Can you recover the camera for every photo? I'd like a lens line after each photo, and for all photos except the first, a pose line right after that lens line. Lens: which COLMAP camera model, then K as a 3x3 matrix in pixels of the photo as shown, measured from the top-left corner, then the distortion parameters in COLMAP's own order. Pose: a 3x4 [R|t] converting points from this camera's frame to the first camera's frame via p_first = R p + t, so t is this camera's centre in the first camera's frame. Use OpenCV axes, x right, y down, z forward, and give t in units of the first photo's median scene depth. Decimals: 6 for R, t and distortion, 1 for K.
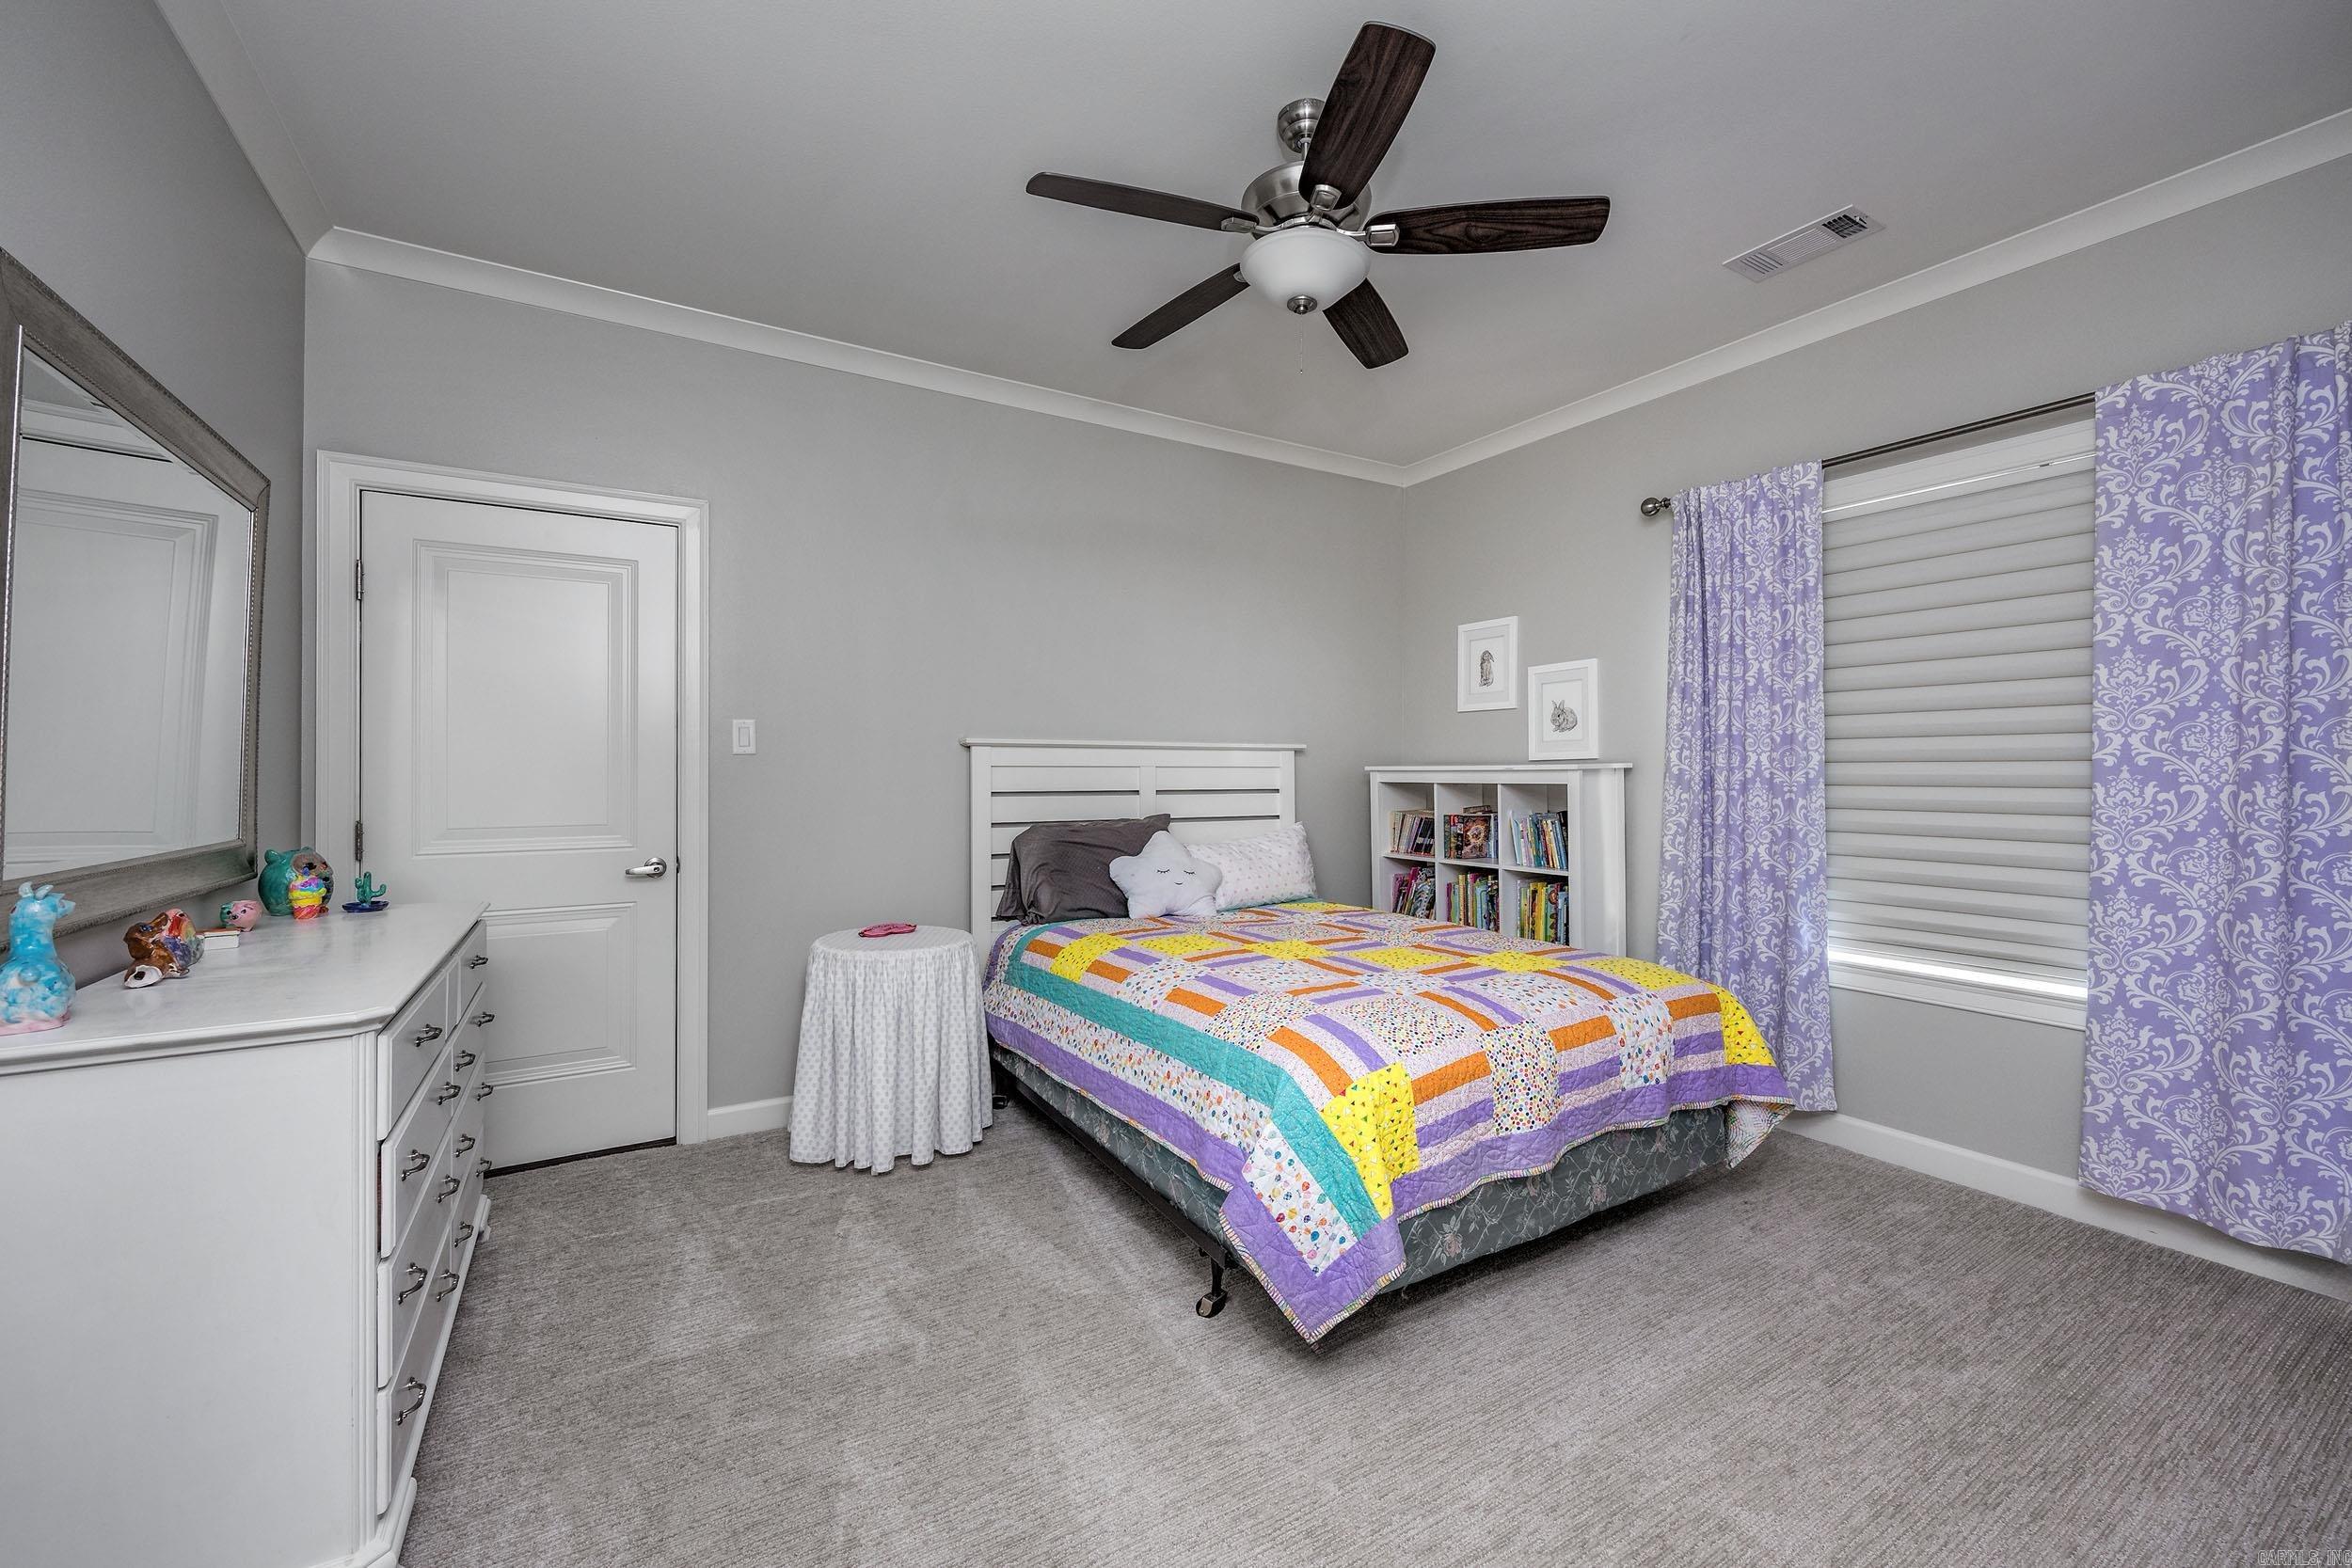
lens RADIAL K [[961.7, 0, 1174.5], [0, 961.7, 775.0], [0, 0, 1]] dist [0.000950, -0.000007]
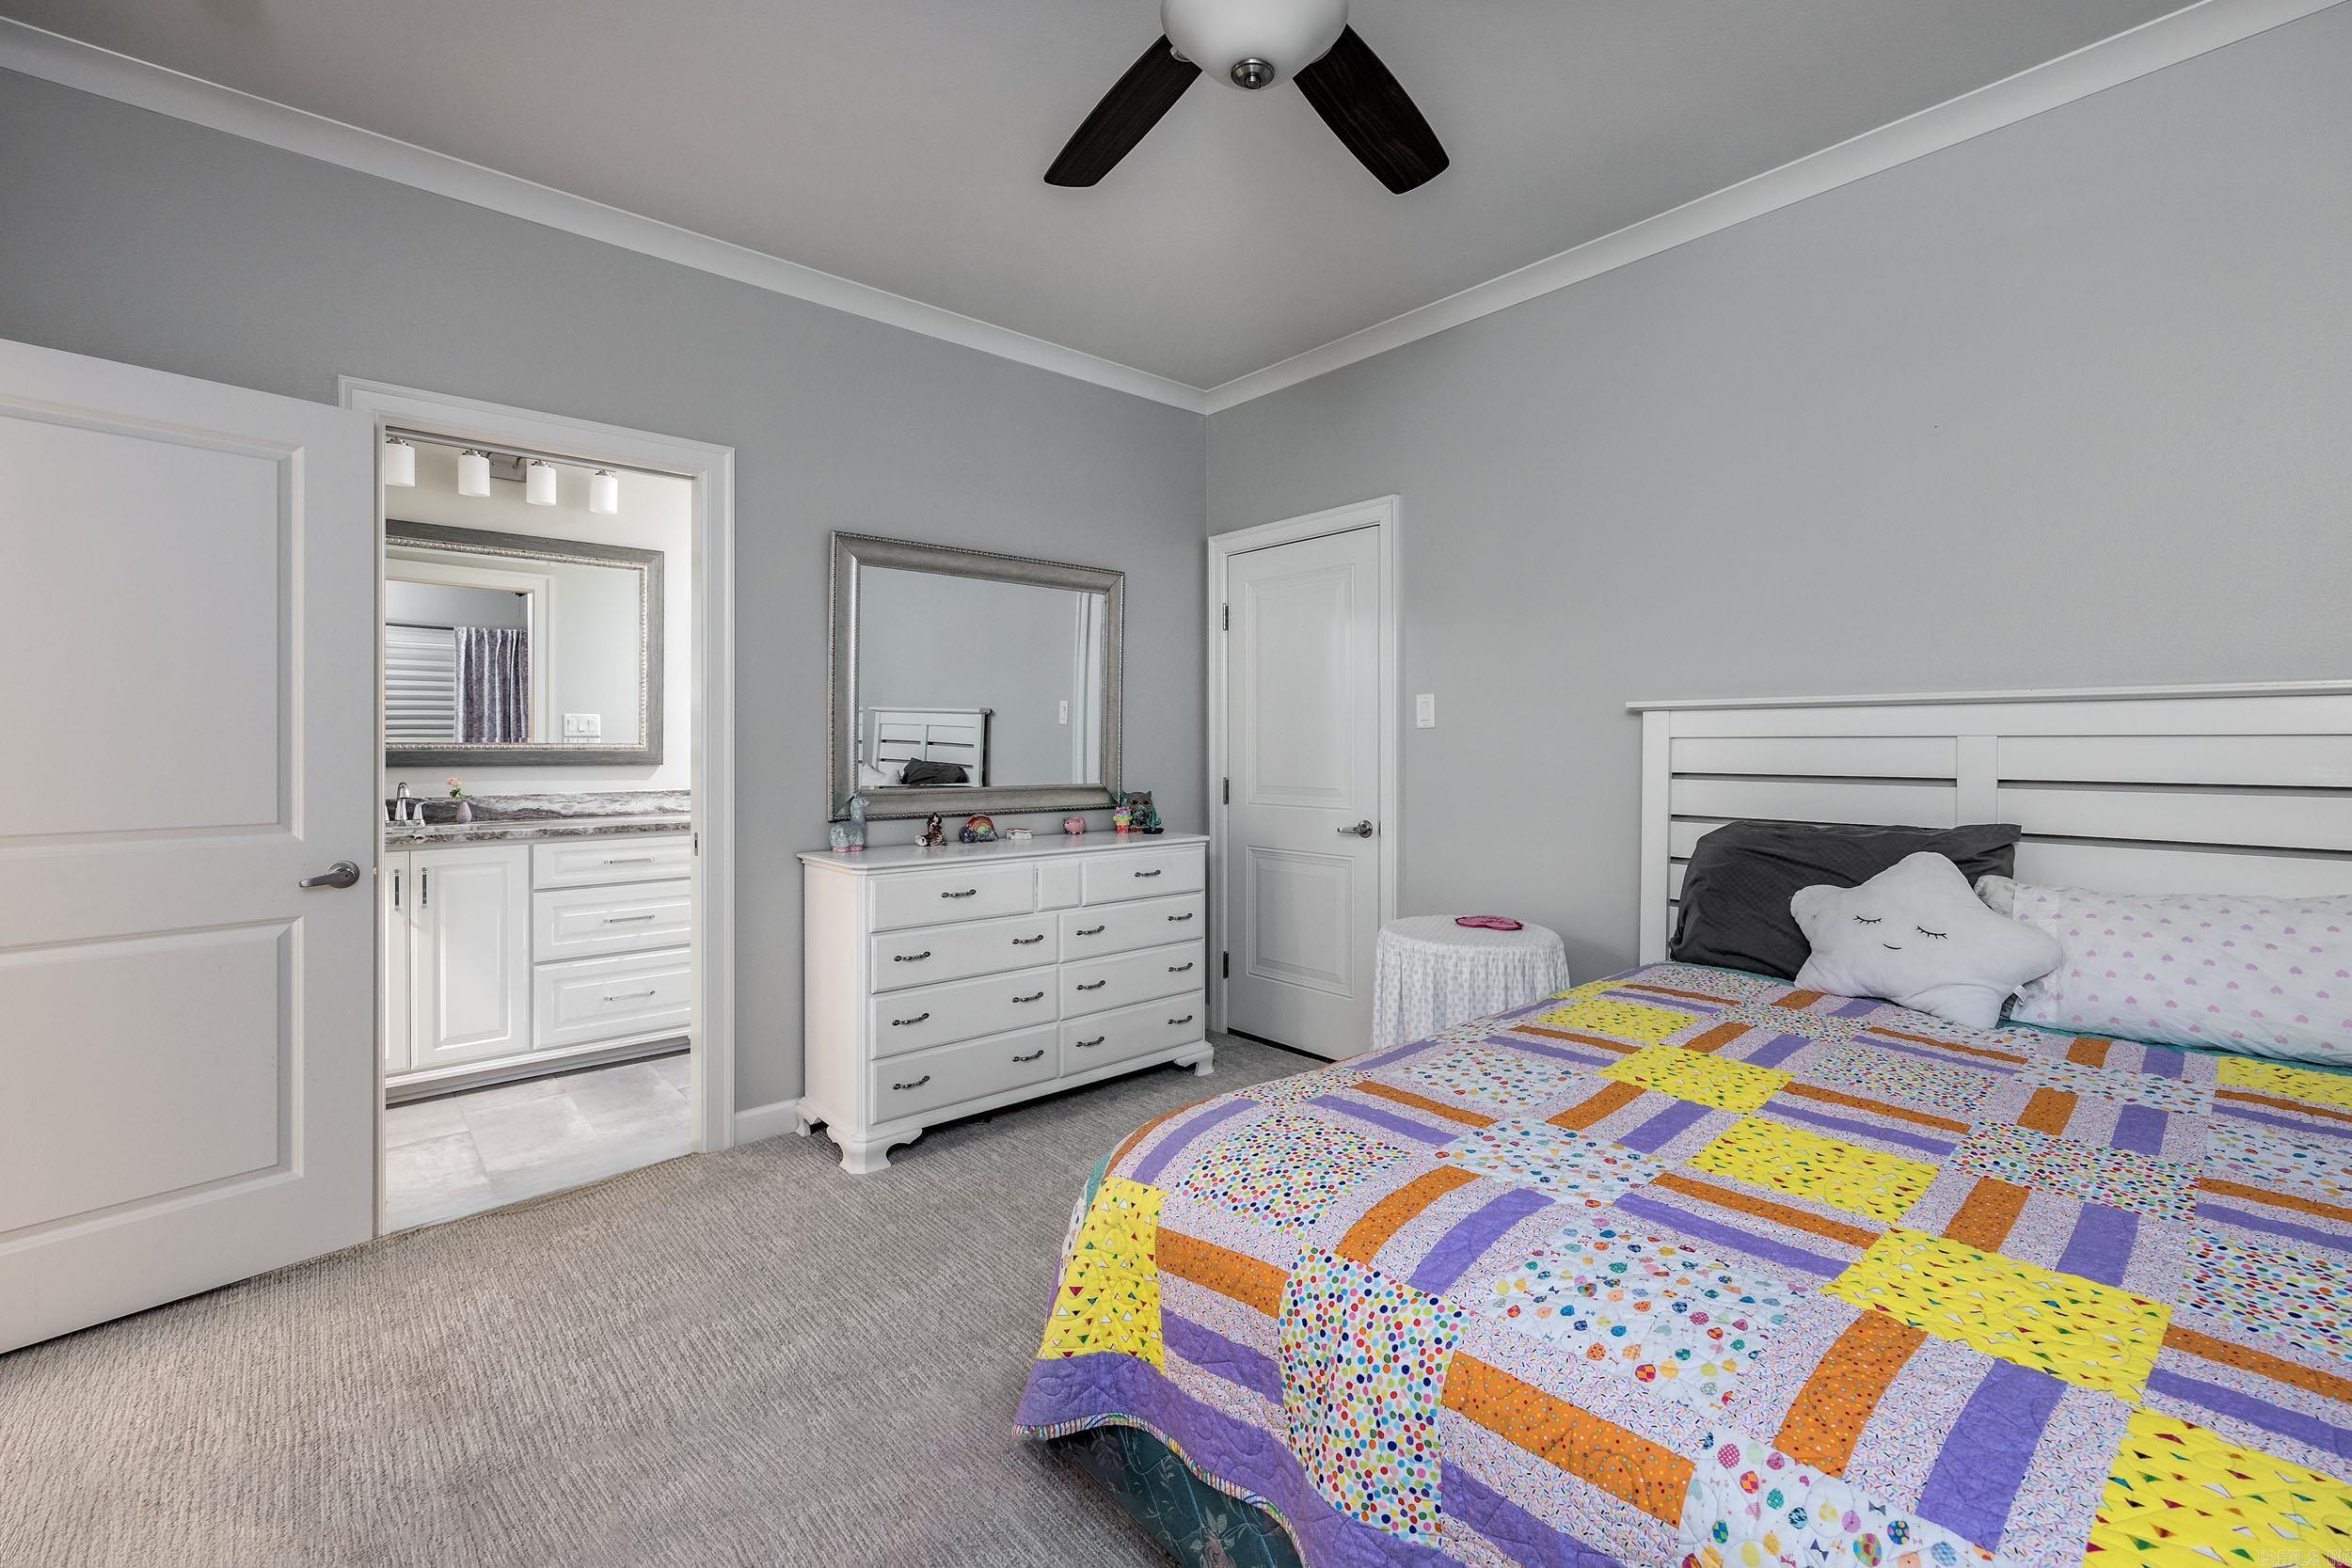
lens RADIAL K [[961.7, 0, 1169.1], [0, 961.7, 761.9], [0, 0, 1]] dist [0.000950, -0.000007]
pose [[0.183251, 0.014916, -0.982953, 0.477439], [-0.005490, 0.999885, 0.014150, 0.000875], [0.983051, 0.002803, 0.183312, 0.487977]]
